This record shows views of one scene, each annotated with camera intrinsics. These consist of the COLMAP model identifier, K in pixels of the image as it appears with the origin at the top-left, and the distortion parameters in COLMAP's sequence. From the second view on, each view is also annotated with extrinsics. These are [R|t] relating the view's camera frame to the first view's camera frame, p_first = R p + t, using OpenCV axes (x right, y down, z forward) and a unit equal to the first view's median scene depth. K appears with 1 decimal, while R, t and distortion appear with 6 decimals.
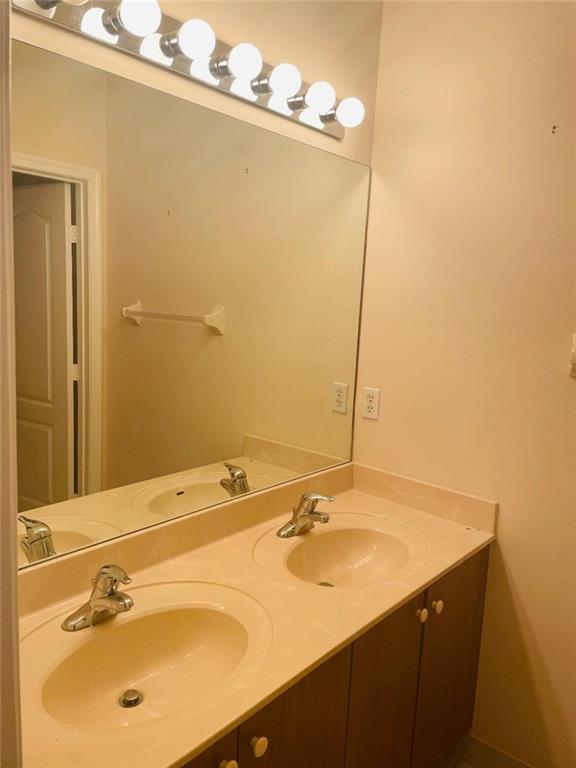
lens RADIAL K [[588.8, 0, 292.7], [0, 588.8, 379.9], [0, 0, 1]] dist [0.084548, -0.110087]
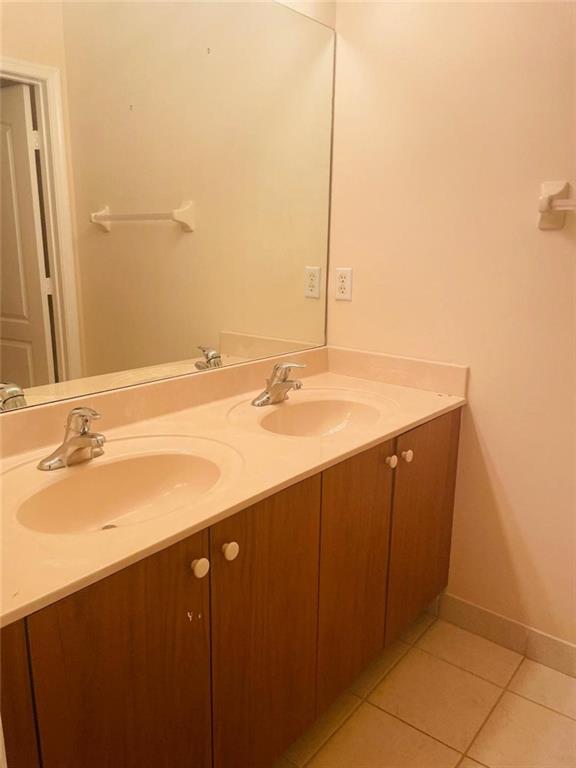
lens RADIAL K [[588.8, 0, 284.3], [0, 588.8, 386.0], [0, 0, 1]] dist [0.084548, -0.110087]
pose [[0.999235, -0.039010, 0.002897, 0.025731], [0.038627, 0.995687, 0.084350, 0.133575], [-0.006175, -0.084173, 0.996432, -0.005454]]
